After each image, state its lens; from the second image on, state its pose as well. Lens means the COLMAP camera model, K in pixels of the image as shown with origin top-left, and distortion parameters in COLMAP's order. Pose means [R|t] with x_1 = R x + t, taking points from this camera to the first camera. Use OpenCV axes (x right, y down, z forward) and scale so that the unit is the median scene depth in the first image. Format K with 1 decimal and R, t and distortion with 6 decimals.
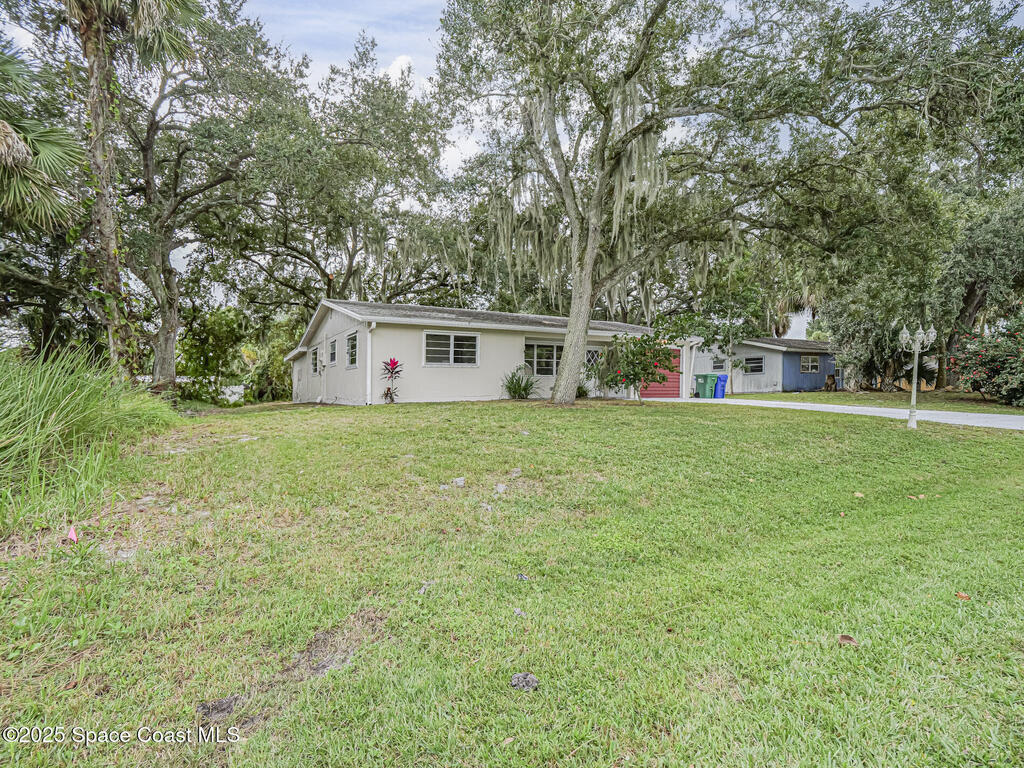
lens RADIAL K [[506.9, 0, 512.0], [0, 506.9, 384.0], [0, 0, 1]] dist [-0.001371, -0.000595]
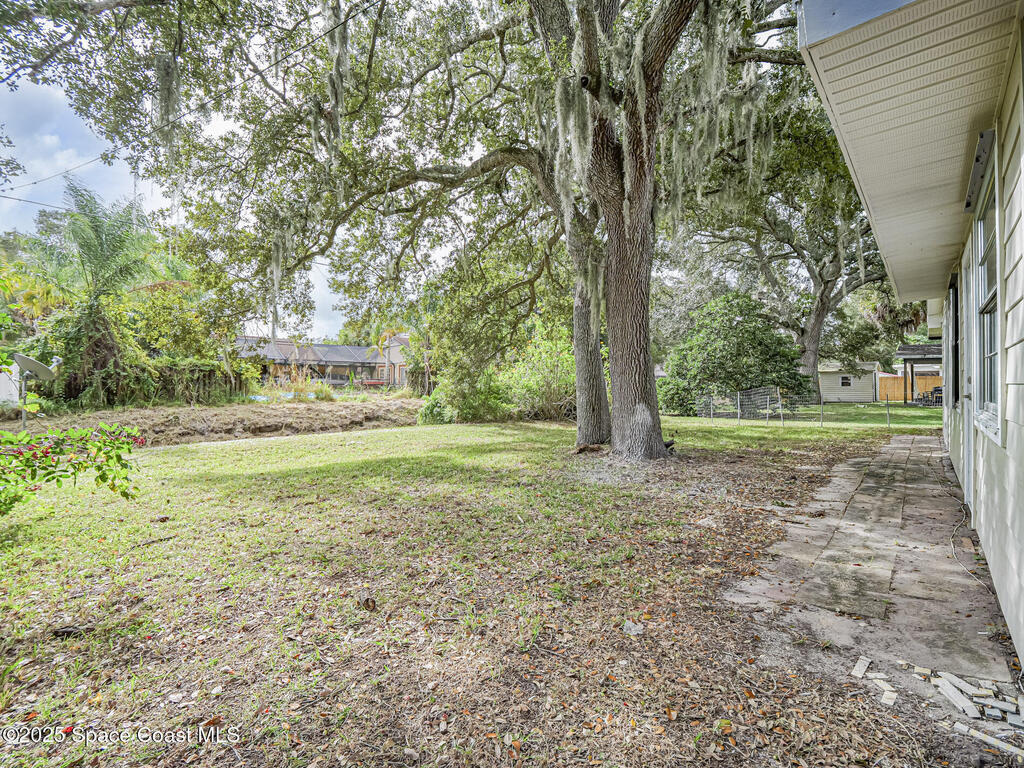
lens RADIAL K [[506.9, 0, 512.0], [0, 506.9, 384.0], [0, 0, 1]] dist [-0.001371, -0.000595]
pose [[0.948457, 0.009628, 0.316759, -0.641390], [-0.009077, 0.999954, -0.003215, 0.030469], [-0.316776, 0.000174, 0.948500, 1.128017]]
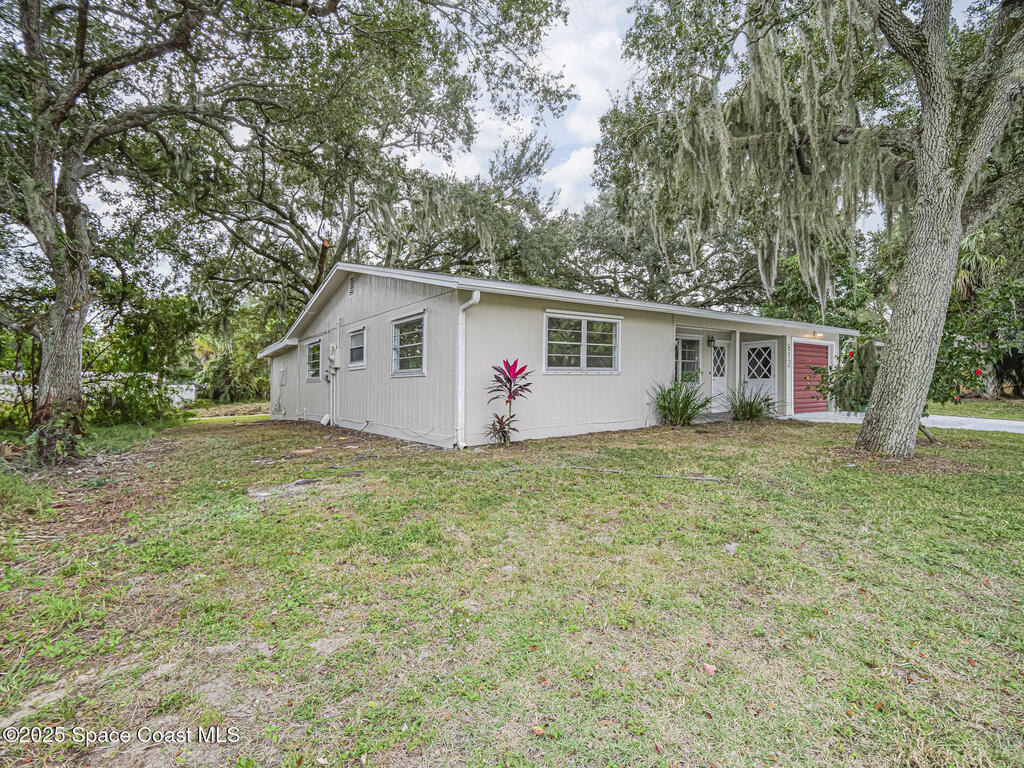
lens RADIAL K [[486.5, 0, 514.3], [0, 486.5, 369.8], [0, 0, 1]] dist [-0.001113, -0.000268]
pose [[0.995037, 0.002373, 0.099482, -0.177989], [-0.000909, 0.999891, -0.014763, -0.021122], [-0.099506, 0.014599, 0.994930, 0.311334]]
